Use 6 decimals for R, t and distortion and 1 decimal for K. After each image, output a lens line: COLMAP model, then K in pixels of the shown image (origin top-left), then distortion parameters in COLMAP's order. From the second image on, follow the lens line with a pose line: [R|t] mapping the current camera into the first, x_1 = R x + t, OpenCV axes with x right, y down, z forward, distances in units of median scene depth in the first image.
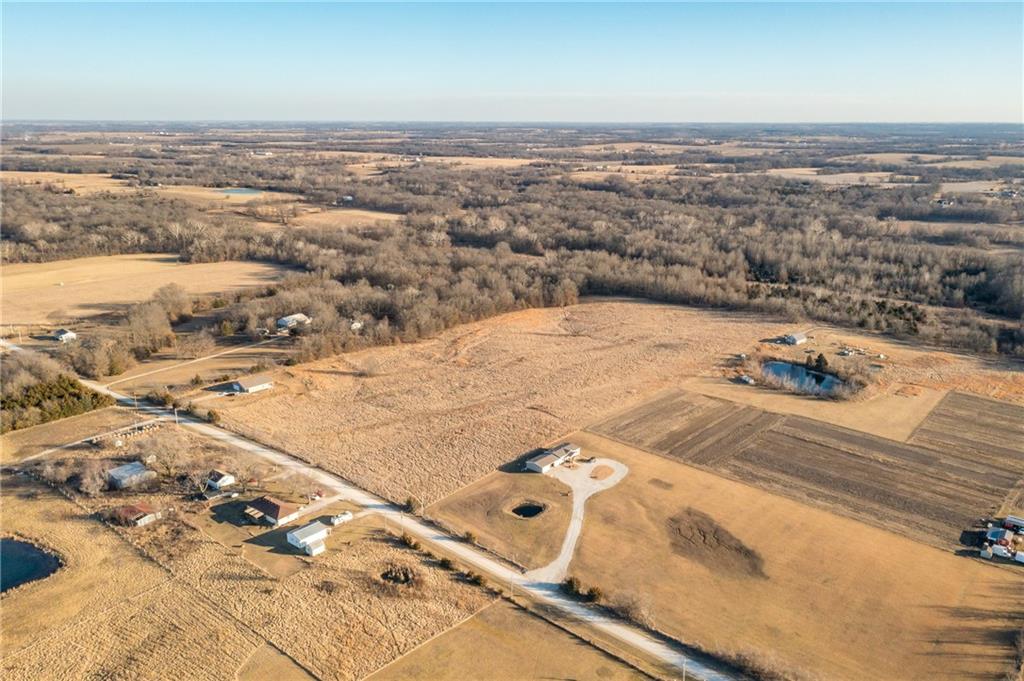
lens RADIAL K [[817.2, 0, 512.7], [0, 817.2, 340.7], [0, 0, 1]] dist [-0.003536, 0.010690]
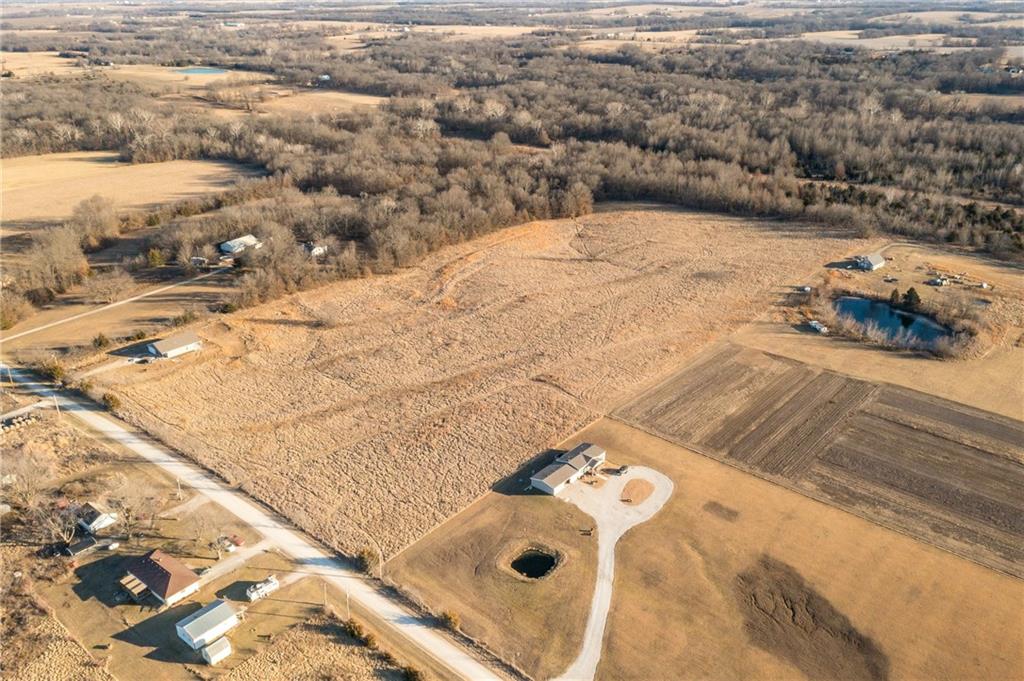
lens RADIAL K [[846.4, 0, 512.0], [0, 846.4, 340.5], [0, 0, 1]] dist [0.004890, 0.009974]
pose [[0.999856, -0.015140, -0.007656, 0.005222], [0.016046, 0.990471, 0.136781, -0.050095], [0.005512, -0.136884, 0.990572, 0.196560]]
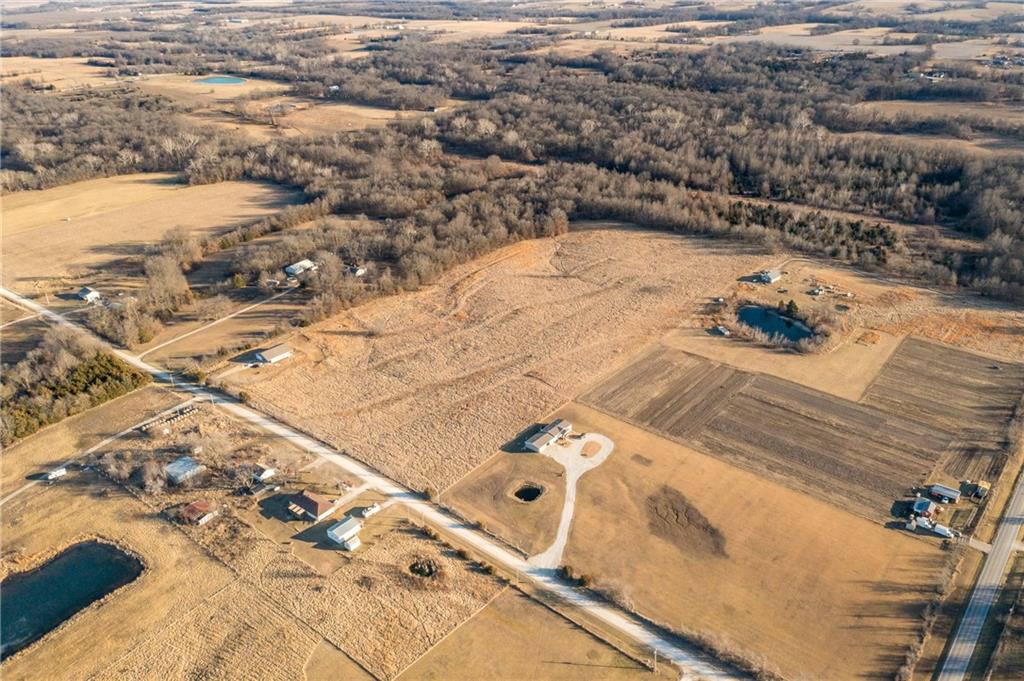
lens RADIAL K [[808.9, 0, 512.0], [0, 808.9, 340.5], [0, 0, 1]] dist [0.000531, 0.010473]
pose [[0.999388, -0.034846, 0.003157, -0.000322], [0.033680, 0.982523, 0.183066, -0.140130], [-0.009481, -0.182848, 0.983095, -0.065379]]
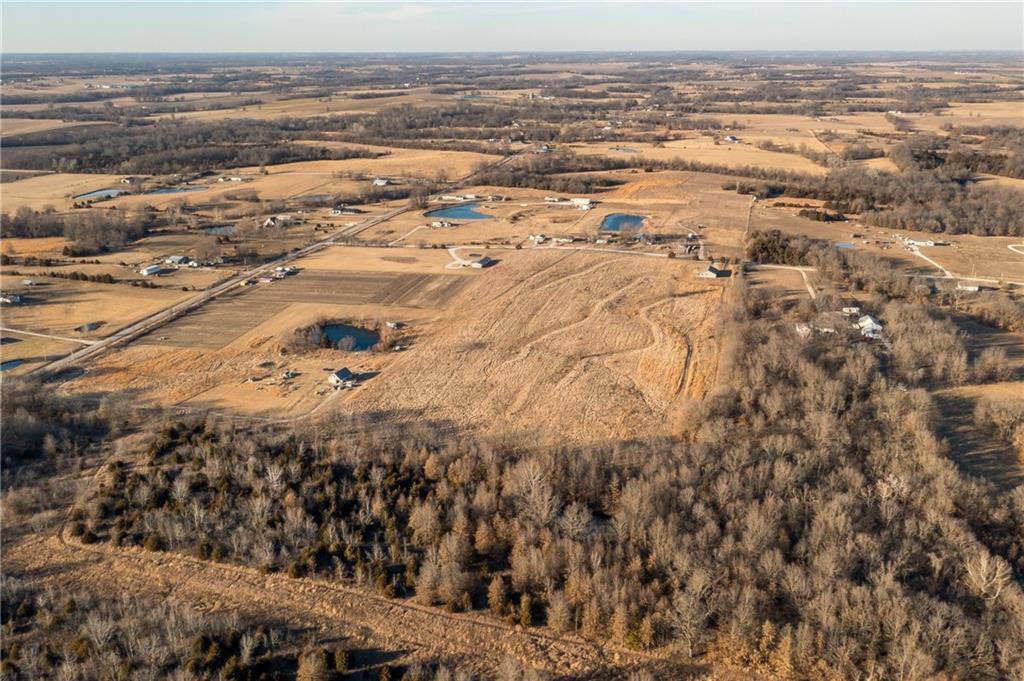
lens RADIAL K [[839.0, 0, 541.6], [0, 839.0, 341.3], [0, 0, 1]] dist [-0.008436, -0.002682]
pose [[-0.896524, 0.146814, -0.417961, 0.577118], [-0.118019, 0.830233, 0.544780, -0.597511], [0.426986, 0.537735, -0.726996, 1.898789]]
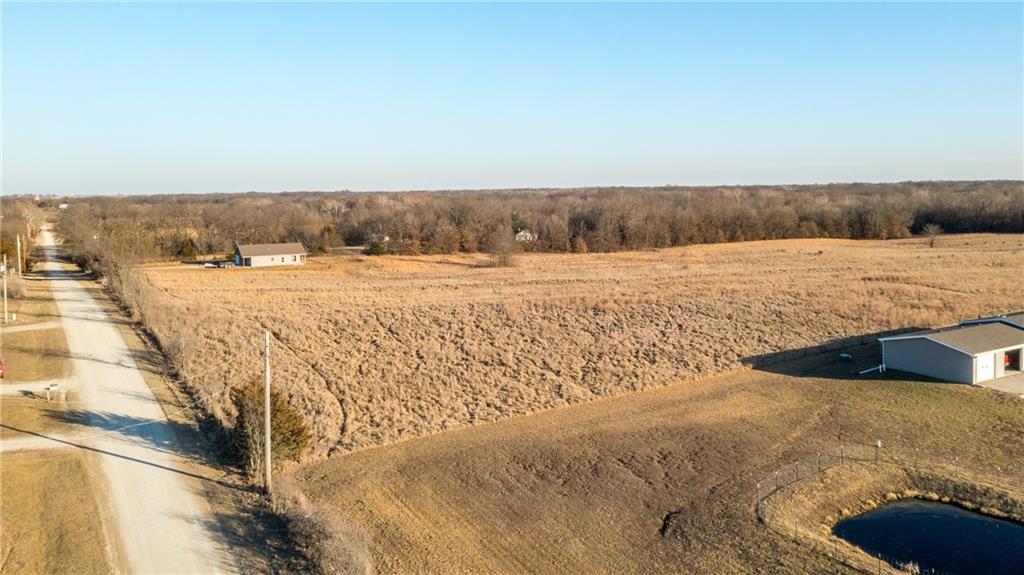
lens RADIAL K [[803.3, 0, 512.0], [0, 803.3, 287.5], [0, 0, 1]] dist [-0.001982, -0.000860]
pose [[0.946104, 0.024009, -0.322972, -0.006374], [-0.070570, 0.988568, -0.133238, 0.118610], [0.316081, 0.148849, 0.936983, 0.526773]]
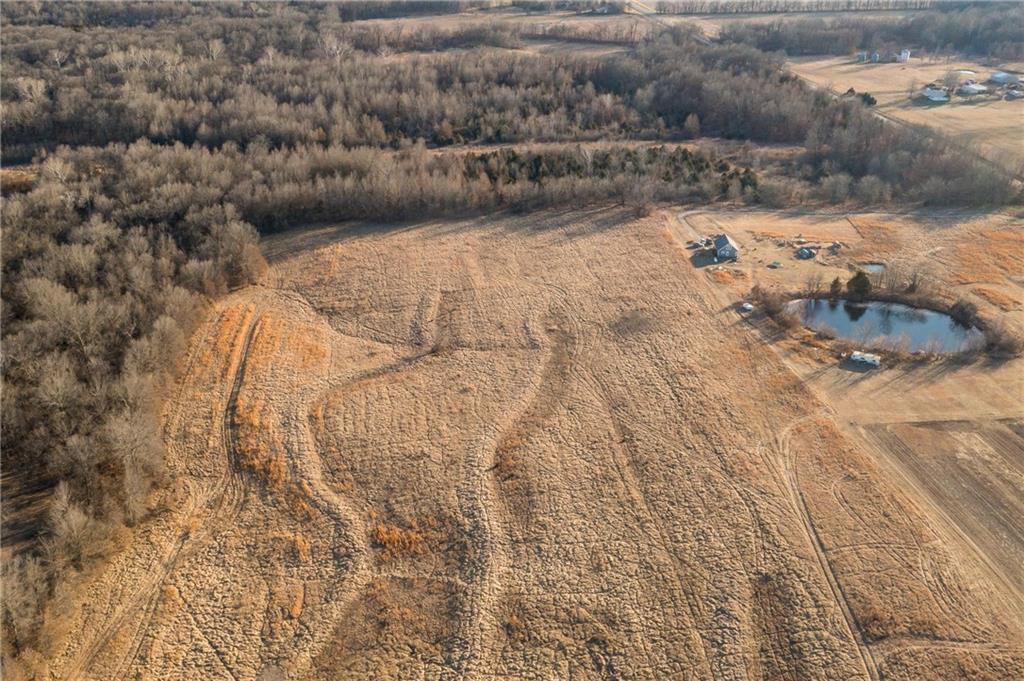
lens RADIAL K [[915.3, 0, 448.5], [0, 915.3, 340.7], [0, 0, 1]] dist [-0.003035, 0.000466]
pose [[0.715201, -0.320366, 0.621171, -0.292623], [0.198263, 0.945246, 0.259232, -0.175838], [-0.670209, -0.062248, 0.739558, 0.687658]]
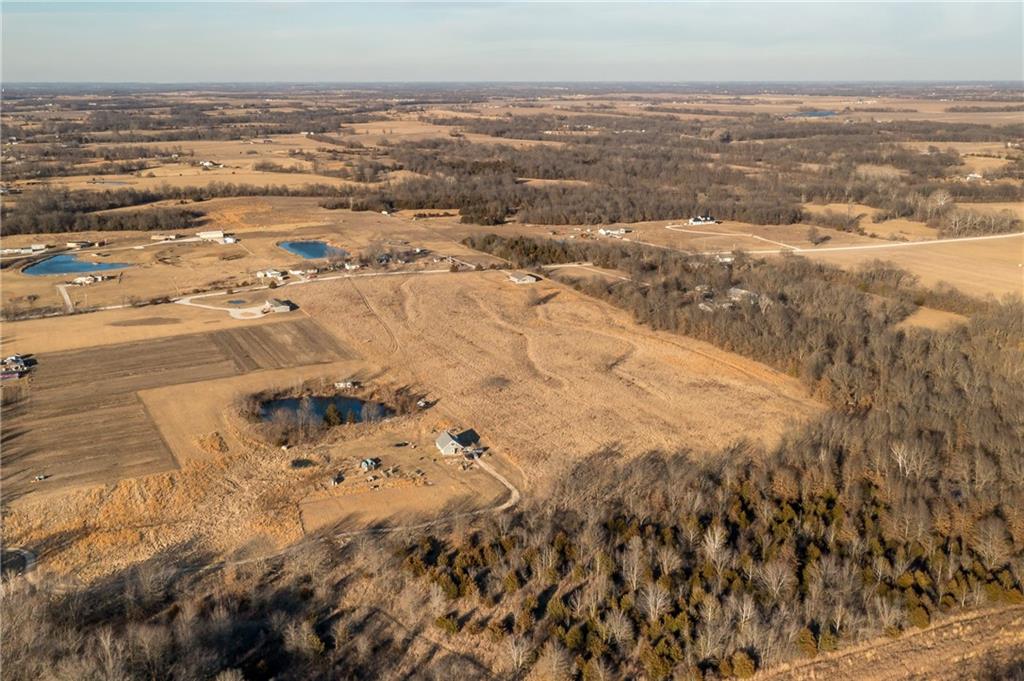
lens RADIAL K [[988.6, 0, 447.6], [0, 988.6, 340.5], [0, 0, 1]] dist [0.004836, 0.005835]
pose [[-0.427806, 0.234440, -0.872938, 1.081156], [-0.236955, 0.902910, 0.358615, -0.374054], [0.872258, 0.360265, -0.330719, 1.347857]]
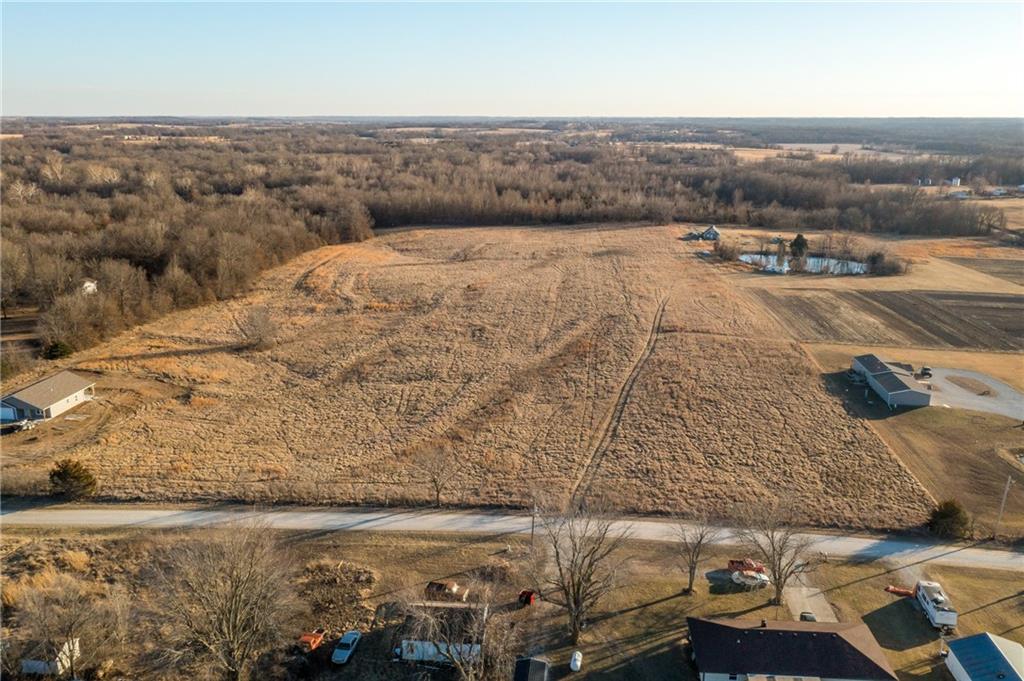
lens RADIAL K [[817.2, 0, 512.7], [0, 817.2, 340.7], [0, 0, 1]] dist [-0.003536, 0.010690]
pose [[0.814033, -0.151577, 0.560691, -0.323548], [0.150152, 0.987450, 0.048951, 0.037280], [-0.561075, 0.044341, 0.826577, 0.488044]]
